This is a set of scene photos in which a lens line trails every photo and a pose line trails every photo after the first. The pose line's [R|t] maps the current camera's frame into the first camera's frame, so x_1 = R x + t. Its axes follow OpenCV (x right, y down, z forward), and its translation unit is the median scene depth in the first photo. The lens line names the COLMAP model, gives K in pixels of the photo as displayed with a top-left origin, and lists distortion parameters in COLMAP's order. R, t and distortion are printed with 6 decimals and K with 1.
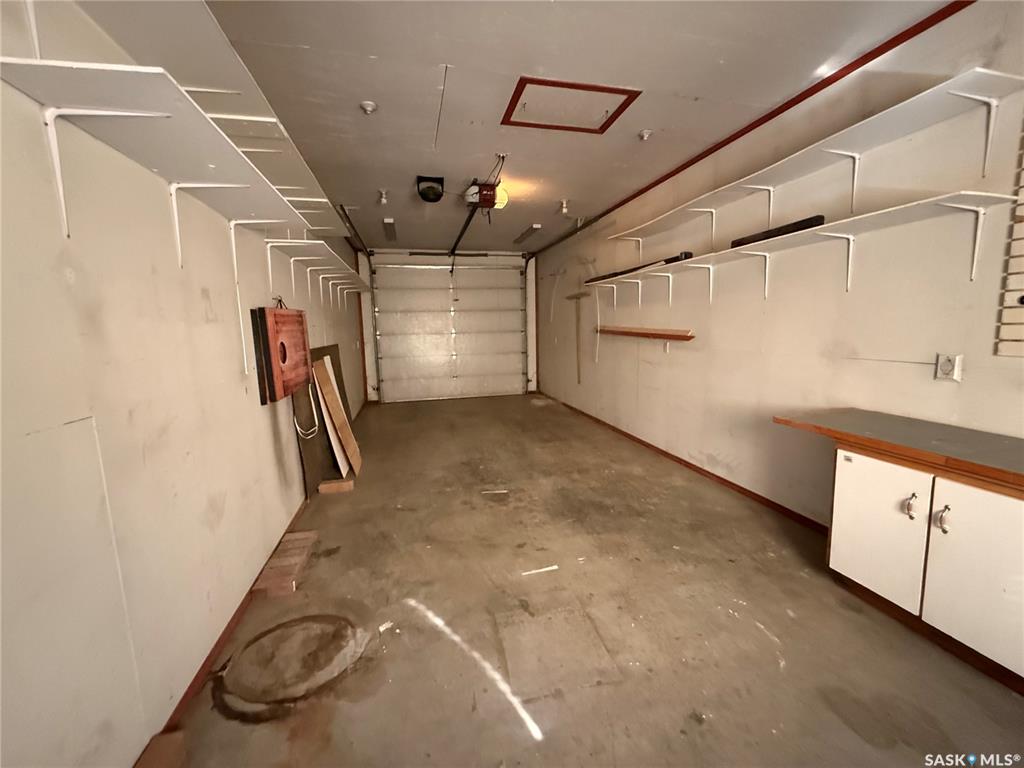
lens RADIAL K [[412.3, 0, 513.7], [0, 412.3, 381.2], [0, 0, 1]] dist [-0.000752, -0.000165]
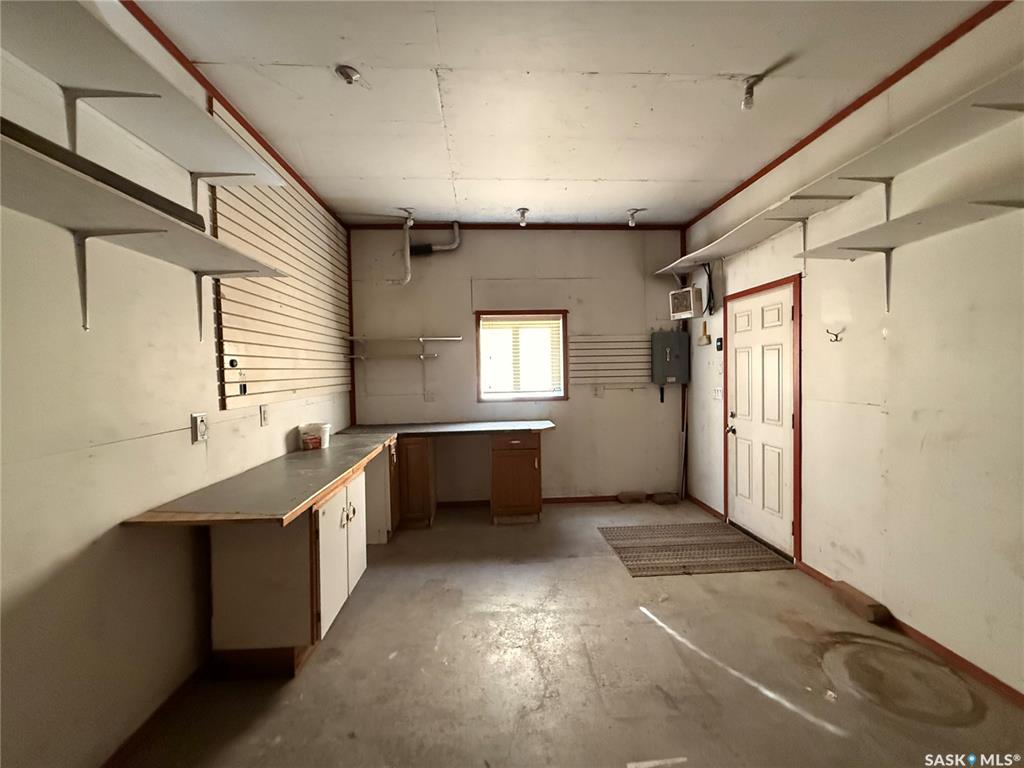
lens RADIAL K [[412.3, 0, 509.7], [0, 412.3, 380.1], [0, 0, 1]] dist [-0.000752, -0.000165]
pose [[-0.981629, 0.037997, 0.186976, 0.184895], [0.064896, 0.988034, 0.139917, -0.258279], [-0.179422, 0.149481, -0.972349, 1.995596]]
